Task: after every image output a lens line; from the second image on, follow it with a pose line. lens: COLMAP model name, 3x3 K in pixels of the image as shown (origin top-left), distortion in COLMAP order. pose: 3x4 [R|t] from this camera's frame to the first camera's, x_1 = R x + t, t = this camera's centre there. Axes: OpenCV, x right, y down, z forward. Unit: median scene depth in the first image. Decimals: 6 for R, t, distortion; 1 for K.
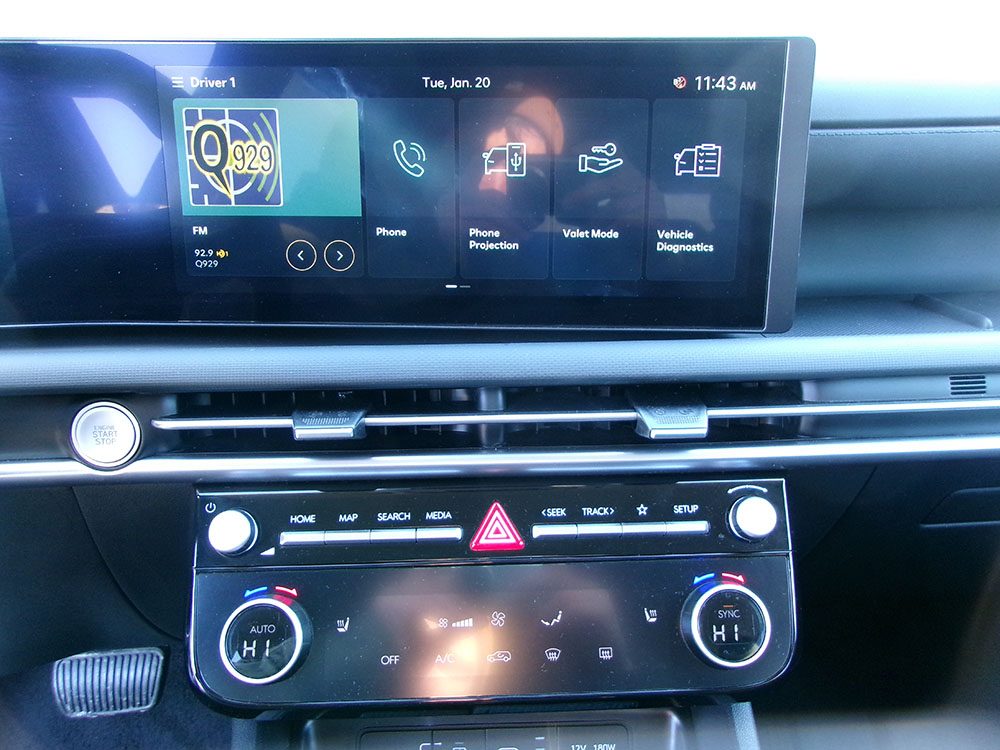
lens RADIAL K [[744.3, 0, 500.0], [0, 744.3, 375.0], [0, 0, 1]] dist [-0.017123, 0.011159]
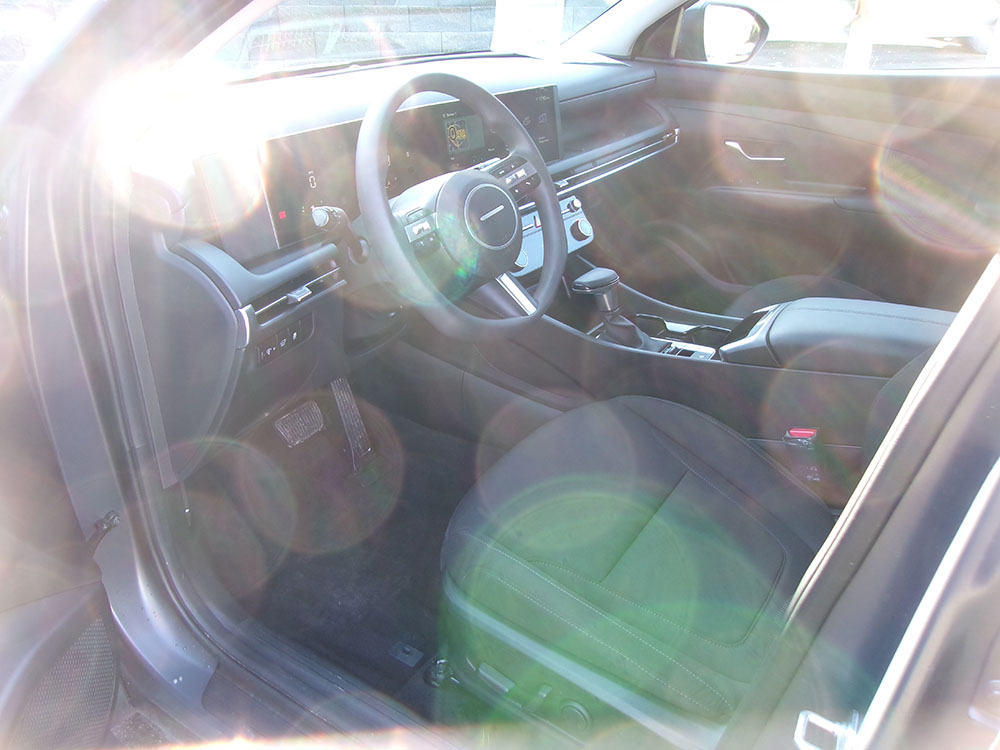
lens RADIAL K [[792.8, 0, 500.0], [0, 792.8, 375.0], [0, 0, 1]] dist [-0.004228, 0.001734]
pose [[0.645823, -0.354917, 0.675978, -3.143680], [0.291255, 0.932955, 0.211579, 0.024801], [-0.705750, 0.060240, 0.705895, -1.683802]]
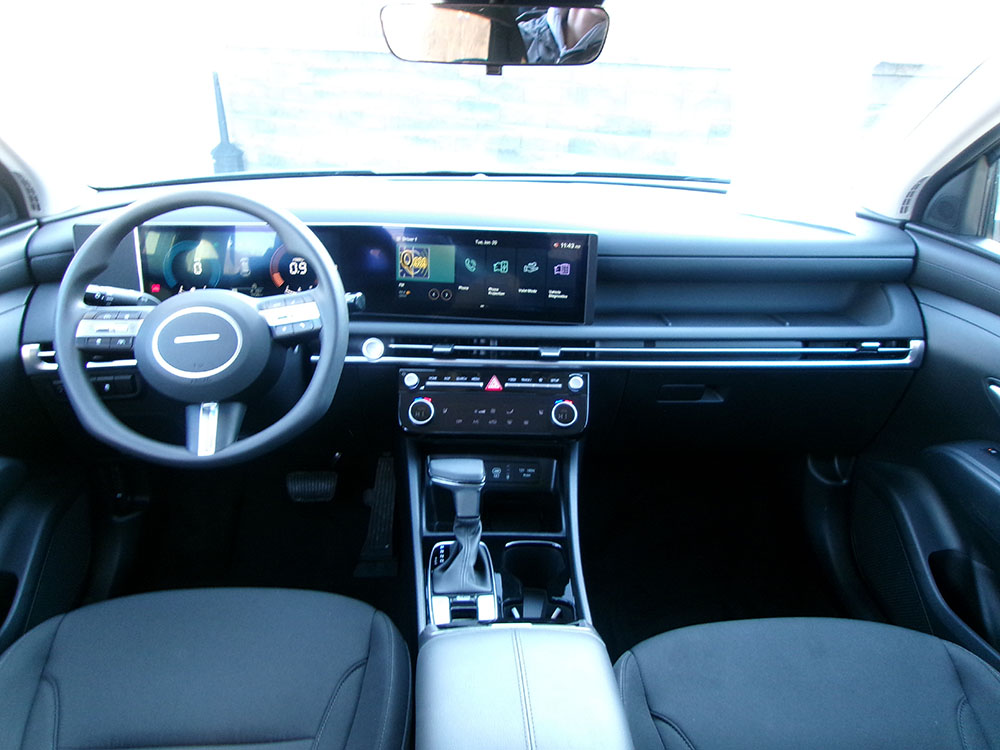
lens RADIAL K [[792.8, 0, 500.0], [0, 792.8, 375.0], [0, 0, 1]] dist [-0.004228, 0.001734]
pose [[0.999006, 0.036765, -0.025205, 0.104830], [-0.036378, 0.999216, 0.015621, 0.116797], [0.025760, -0.014689, 0.999560, -2.357807]]
